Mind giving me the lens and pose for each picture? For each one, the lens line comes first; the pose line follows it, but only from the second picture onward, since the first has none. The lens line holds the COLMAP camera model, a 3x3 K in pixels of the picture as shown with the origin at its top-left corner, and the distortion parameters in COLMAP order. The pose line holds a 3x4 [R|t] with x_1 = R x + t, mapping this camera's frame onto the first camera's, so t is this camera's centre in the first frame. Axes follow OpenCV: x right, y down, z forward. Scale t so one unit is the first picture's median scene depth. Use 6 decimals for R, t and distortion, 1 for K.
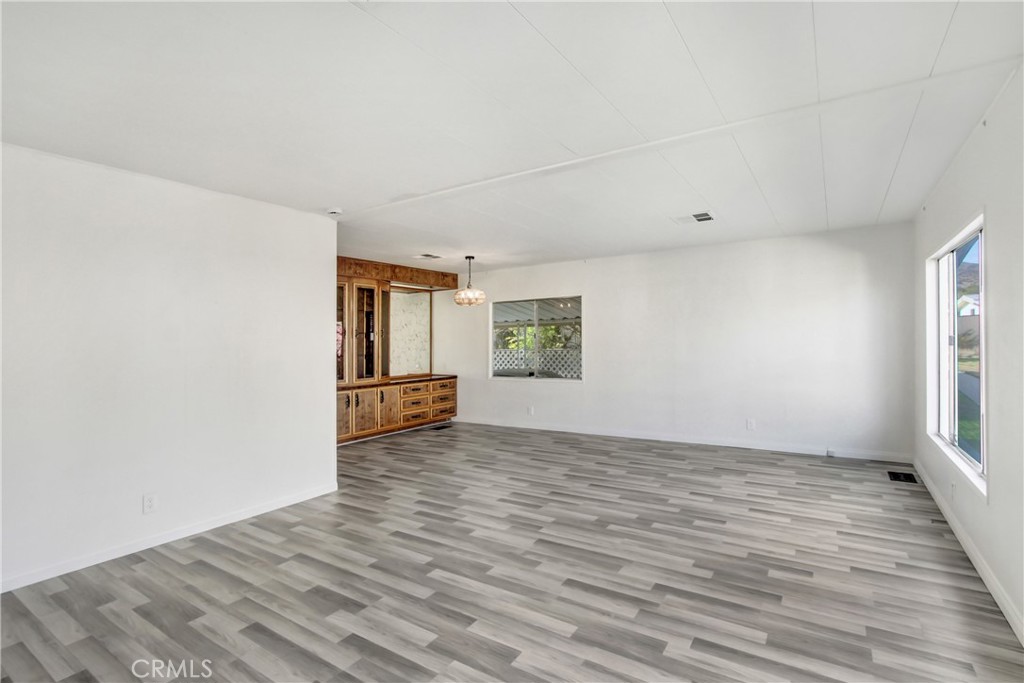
lens RADIAL K [[487.8, 0, 505.1], [0, 487.8, 342.4], [0, 0, 1]] dist [-0.011140, 0.000747]
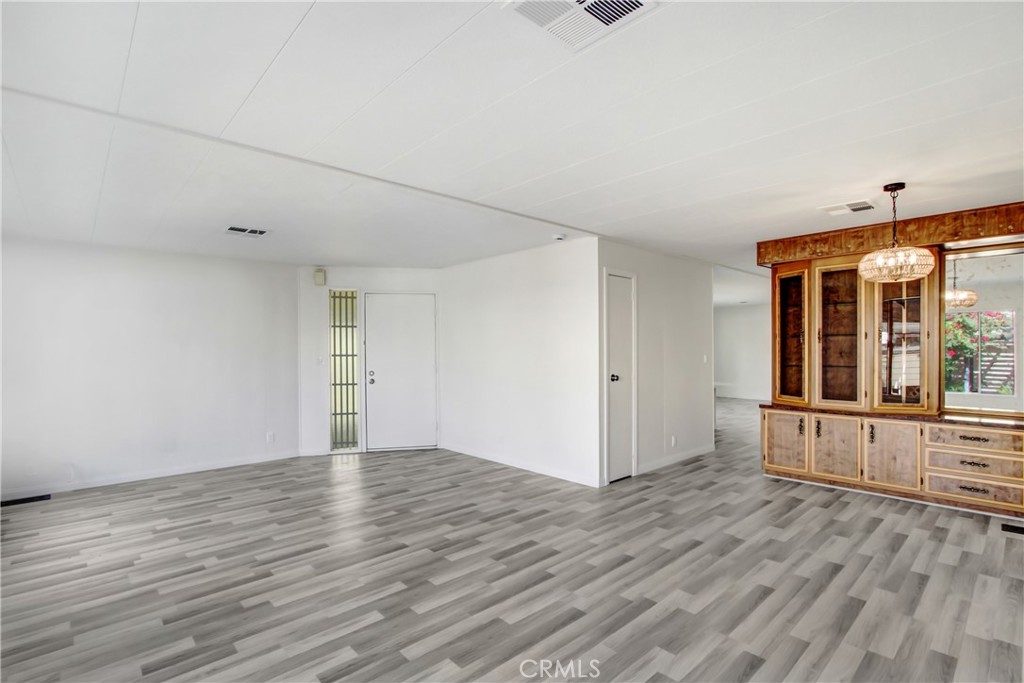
lens RADIAL K [[487.8, 0, 505.1], [0, 487.8, 342.4], [0, 0, 1]] dist [-0.011140, 0.000747]
pose [[-0.241739, 0.006218, -0.970321, 0.842496], [0.010920, 0.999934, 0.003687, -0.028348], [0.970280, -0.009705, -0.241790, 1.192520]]
